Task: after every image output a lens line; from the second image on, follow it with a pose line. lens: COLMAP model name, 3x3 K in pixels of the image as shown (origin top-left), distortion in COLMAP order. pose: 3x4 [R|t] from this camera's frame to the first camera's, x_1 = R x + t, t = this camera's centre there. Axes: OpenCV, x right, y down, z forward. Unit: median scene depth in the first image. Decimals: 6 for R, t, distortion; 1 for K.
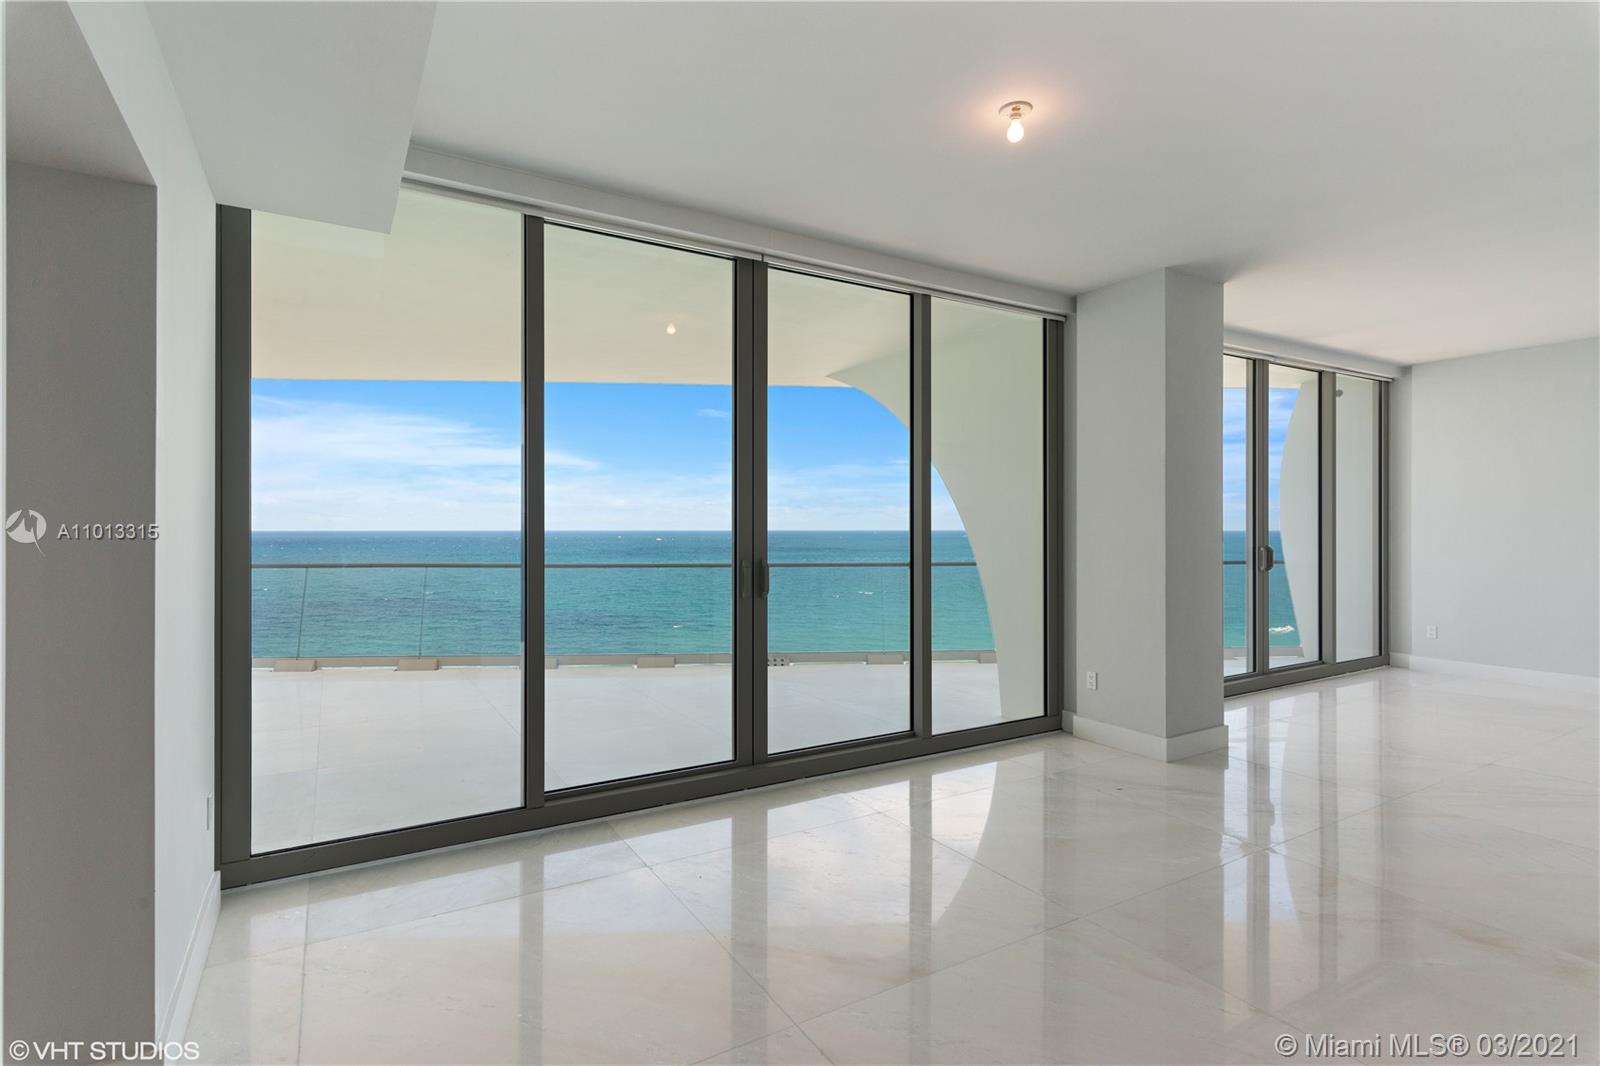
lens RADIAL K [[791.3, 0, 787.0], [0, 791.3, 527.3], [0, 0, 1]] dist [0.009361, -0.001685]
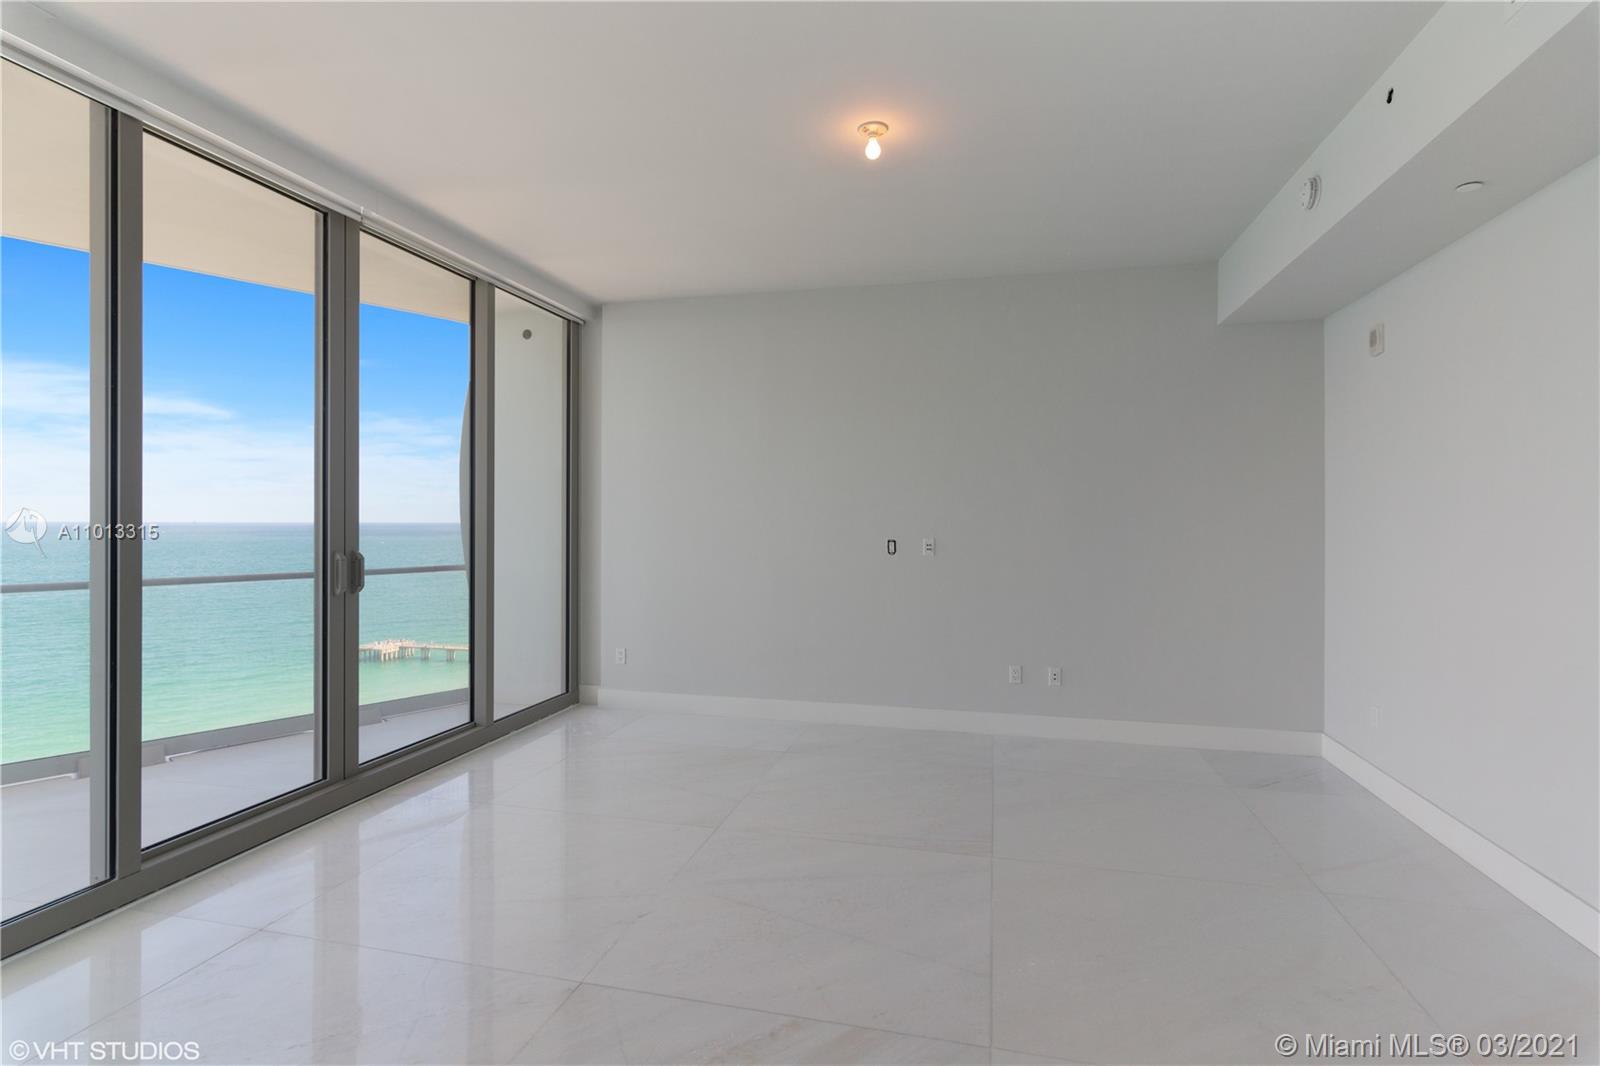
lens RADIAL K [[791.3, 0, 794.7], [0, 791.3, 529.6], [0, 0, 1]] dist [0.009361, -0.001685]
pose [[0.708022, -0.005602, 0.706168, 0.431949], [-0.000964, 0.999960, 0.008899, 0.003986], [-0.706190, -0.006982, 0.707988, 0.380951]]
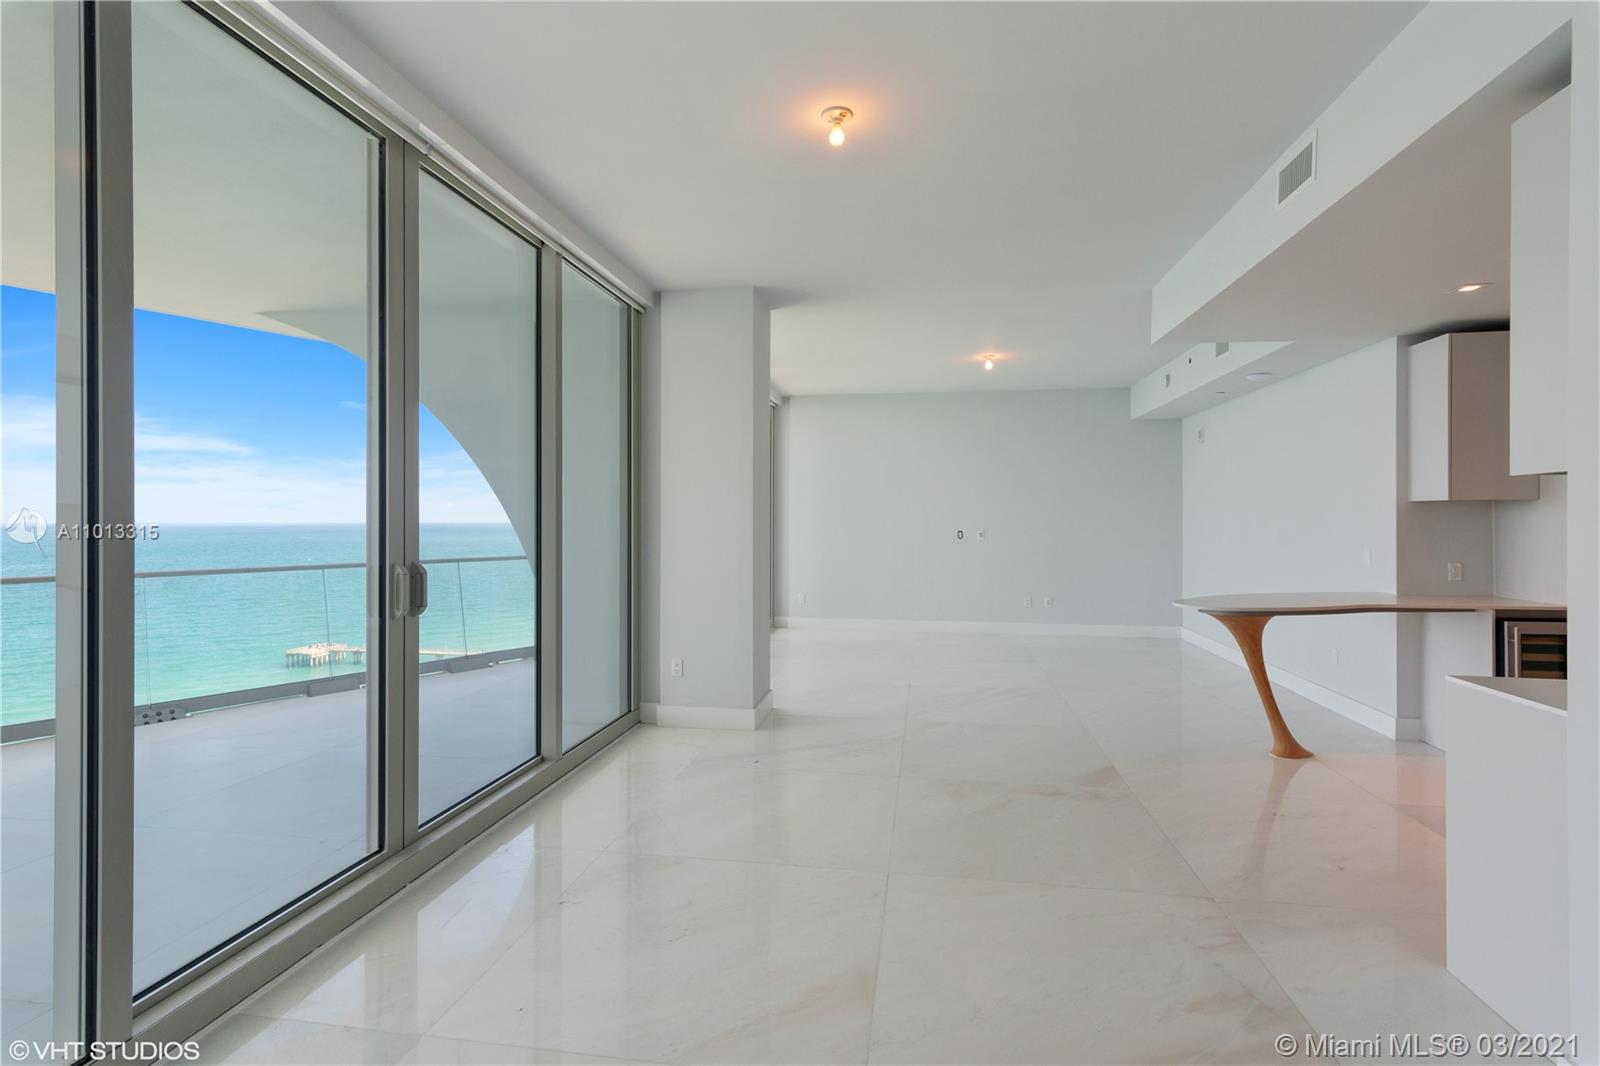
lens RADIAL K [[791.3, 0, 801.1], [0, 791.3, 524.5], [0, 0, 1]] dist [0.009361, -0.001685]
pose [[0.642720, -0.003165, 0.766094, -0.227883], [0.001518, 0.999995, 0.002858, 0.003921], [-0.766099, -0.000674, 0.642722, 0.167778]]
